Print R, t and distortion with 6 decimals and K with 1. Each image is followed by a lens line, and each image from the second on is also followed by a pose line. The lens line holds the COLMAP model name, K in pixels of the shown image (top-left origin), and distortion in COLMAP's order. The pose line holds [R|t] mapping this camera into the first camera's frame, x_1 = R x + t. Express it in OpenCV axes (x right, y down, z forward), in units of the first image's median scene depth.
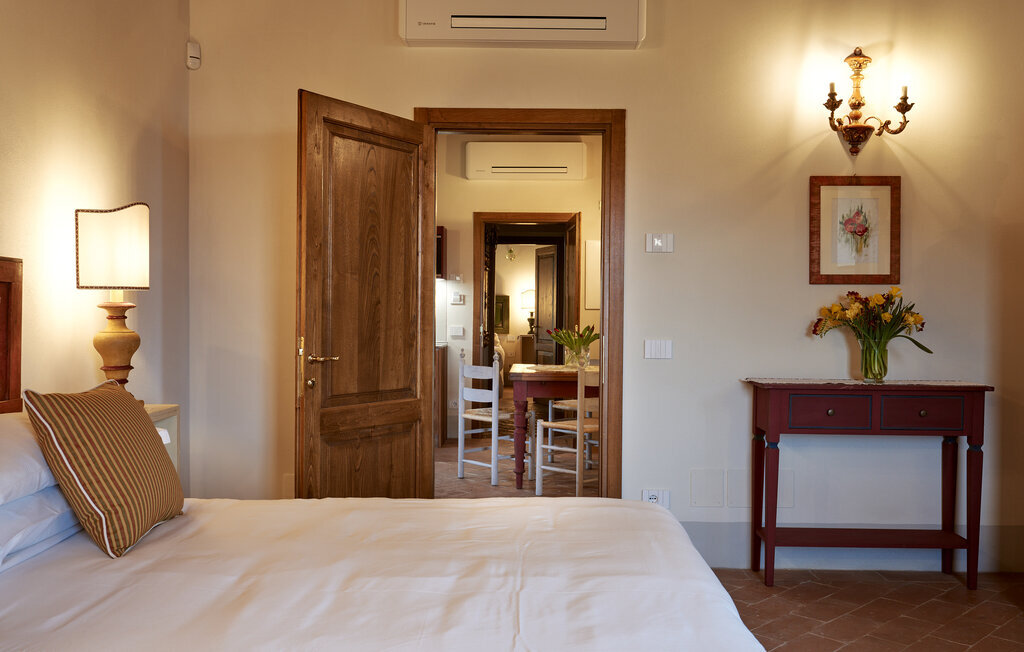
lens RADIAL K [[938.1, 0, 512.0], [0, 938.1, 326.0], [0, 0, 1]] dist [-0.000409, -0.000068]
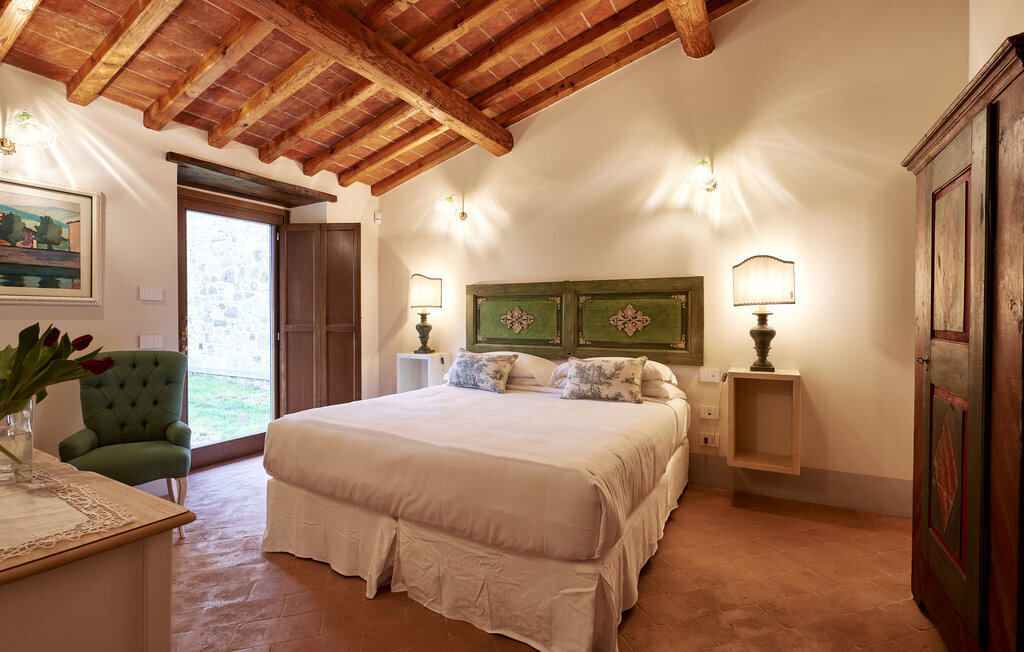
lens RADIAL K [[477.0, 0, 516.1], [0, 477.0, 321.7], [0, 0, 1]] dist [-0.000463, -0.000095]
pose [[0.898316, -0.003642, -0.439335, 0.025595], [-0.002743, 0.999900, -0.013897, -0.013409], [0.439341, 0.013689, 0.898216, 1.245158]]
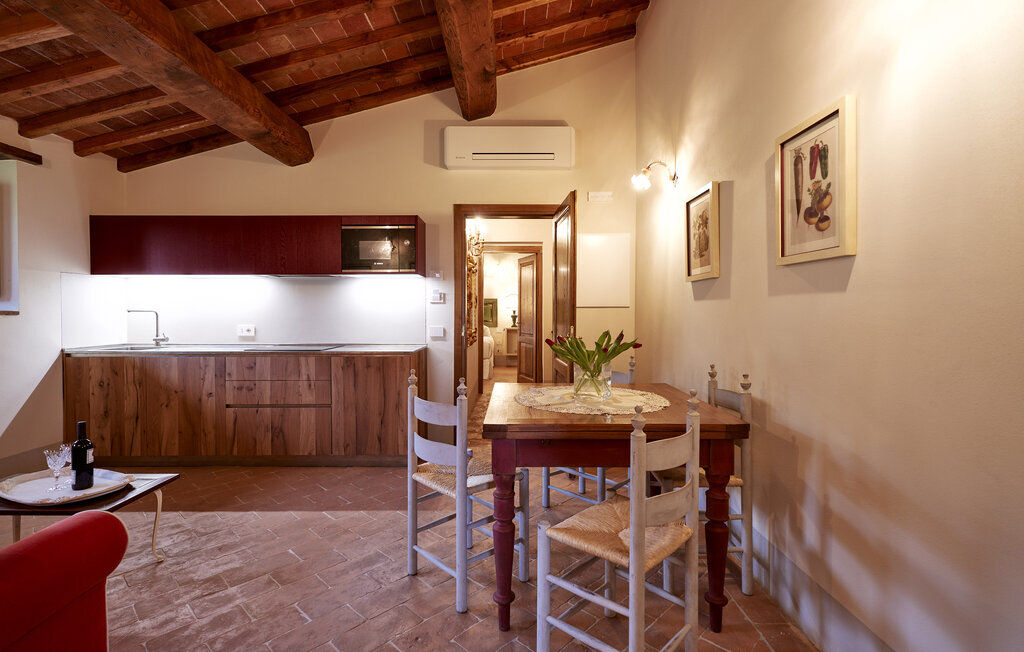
lens RADIAL K [[477.0, 0, 516.1], [0, 477.0, 321.7], [0, 0, 1]] dist [-0.000463, -0.000095]
pose [[0.999542, -0.008865, 0.028945, 0.005983], [0.008604, 0.999921, 0.009135, -0.008342], [-0.029024, -0.008882, 0.999539, 0.523815]]
